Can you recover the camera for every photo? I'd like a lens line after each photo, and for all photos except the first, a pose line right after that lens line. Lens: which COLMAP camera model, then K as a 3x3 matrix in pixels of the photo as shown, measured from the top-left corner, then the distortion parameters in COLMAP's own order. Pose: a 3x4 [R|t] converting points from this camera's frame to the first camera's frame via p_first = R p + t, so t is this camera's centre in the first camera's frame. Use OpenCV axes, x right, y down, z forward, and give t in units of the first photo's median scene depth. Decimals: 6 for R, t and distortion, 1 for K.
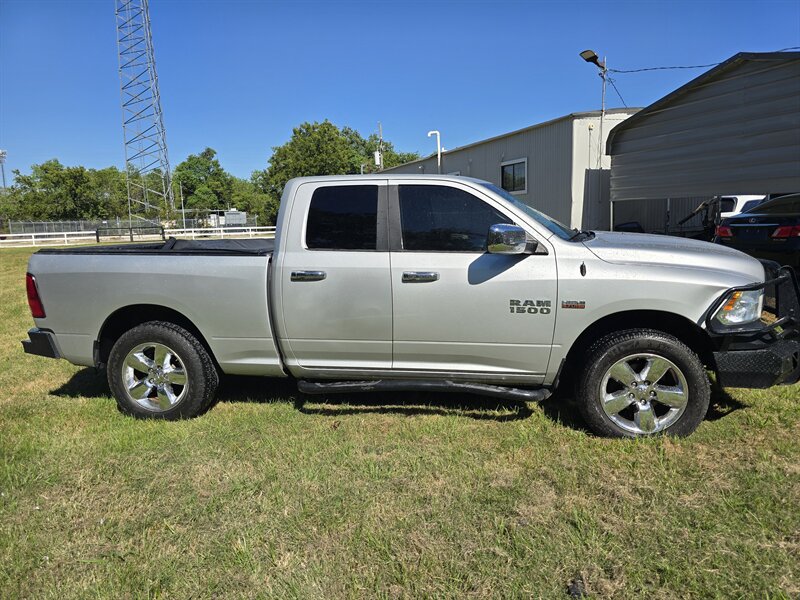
lens RADIAL K [[546.5, 0, 414.5], [0, 546.5, 299.8], [0, 0, 1]] dist [0.060920, -0.063892]
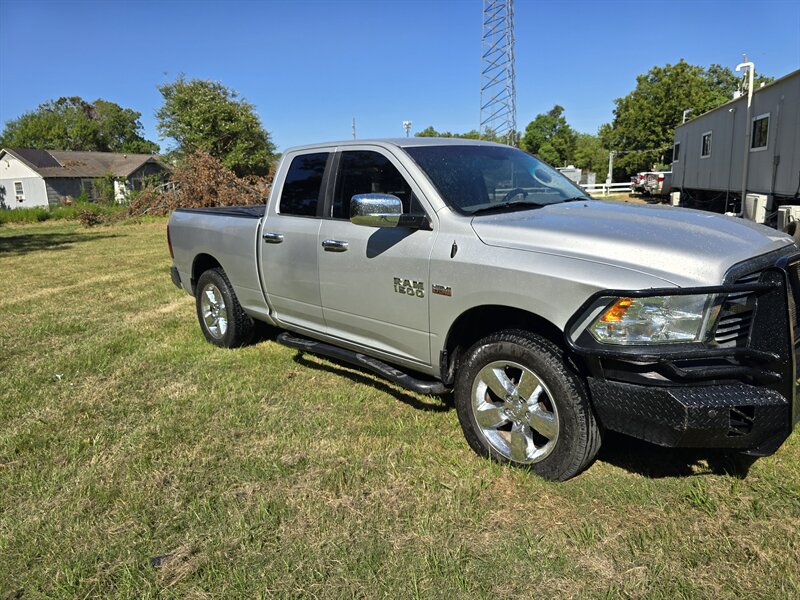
lens RADIAL K [[546.5, 0, 414.5], [0, 546.5, 299.8], [0, 0, 1]] dist [0.060920, -0.063892]
pose [[0.808013, 0.119696, -0.576877, 0.200636], [-0.075592, 0.992114, 0.099974, -0.015597], [0.584295, -0.037173, 0.810690, 0.077548]]
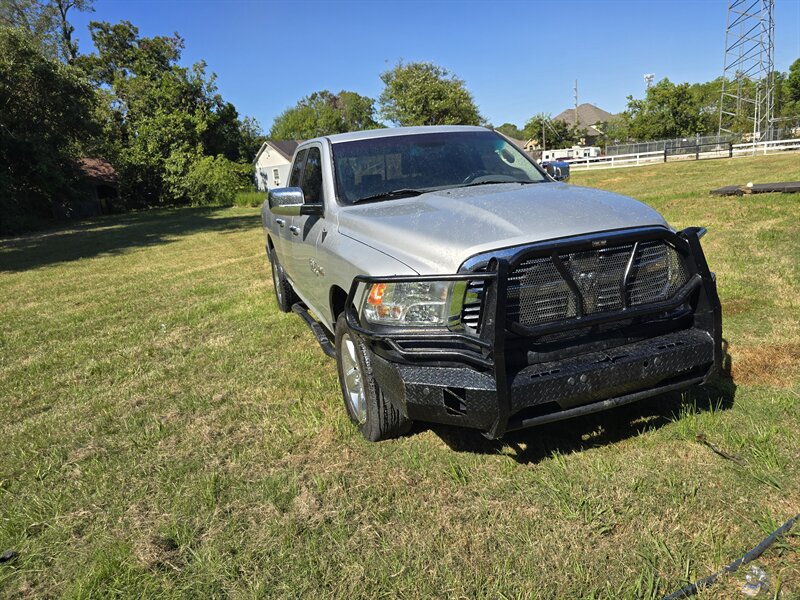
lens RADIAL K [[548.5, 0, 408.9], [0, 548.5, 300.3], [0, 0, 1]] dist [0.051365, -0.046560]
pose [[0.503614, 0.180615, -0.844838, 0.327784], [-0.051402, 0.982434, 0.179390, -0.033469], [0.862398, -0.046917, 0.504052, 0.171012]]
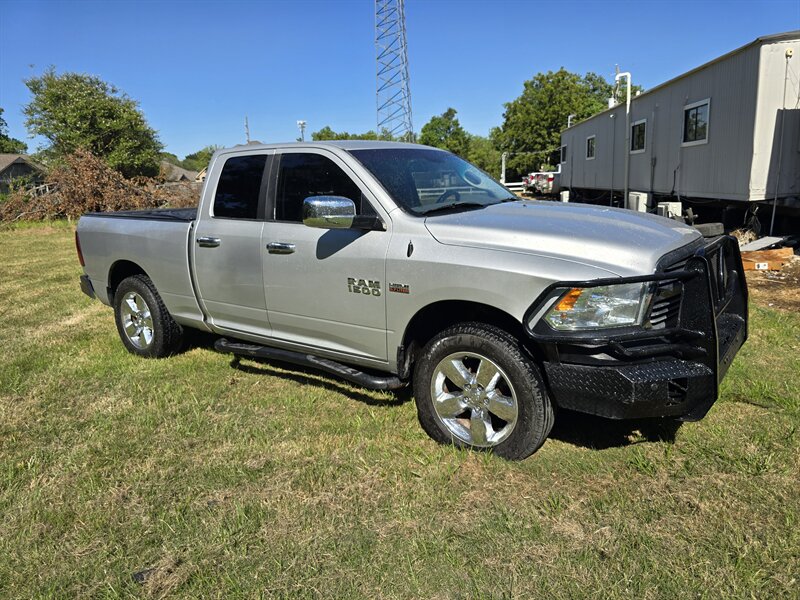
lens RADIAL K [[547.0, 0, 406.9], [0, 547.0, 297.6], [0, 0, 1]] dist [0.055029, -0.054241]
pose [[0.895868, 0.082818, -0.436534, 0.184880], [-0.050399, 0.995075, 0.085353, -0.013974], [0.441453, -0.054464, 0.895630, 0.057885]]
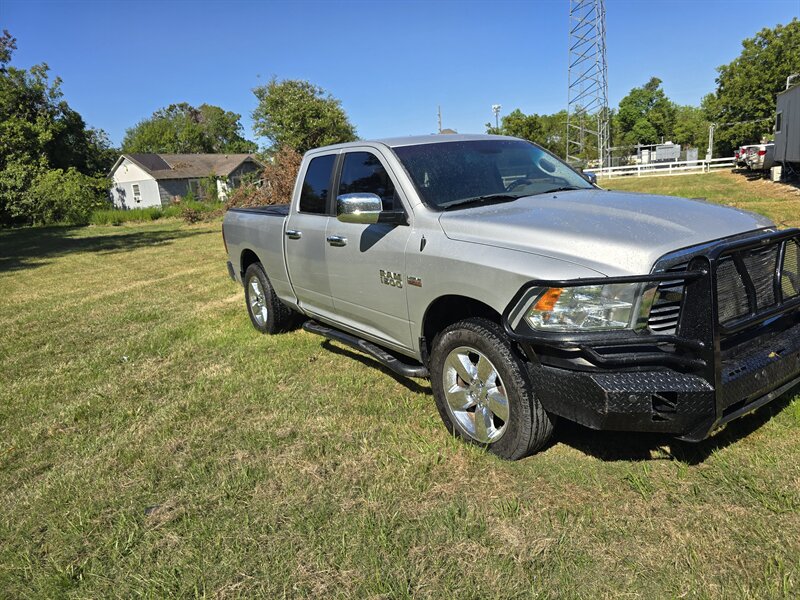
lens RADIAL K [[546.5, 0, 414.5], [0, 546.5, 299.8], [0, 0, 1]] dist [0.060920, -0.063892]
pose [[0.702926, 0.127744, -0.699697, 0.250797], [-0.047611, 0.989984, 0.132911, -0.022045], [0.709668, -0.060114, 0.701968, 0.096305]]
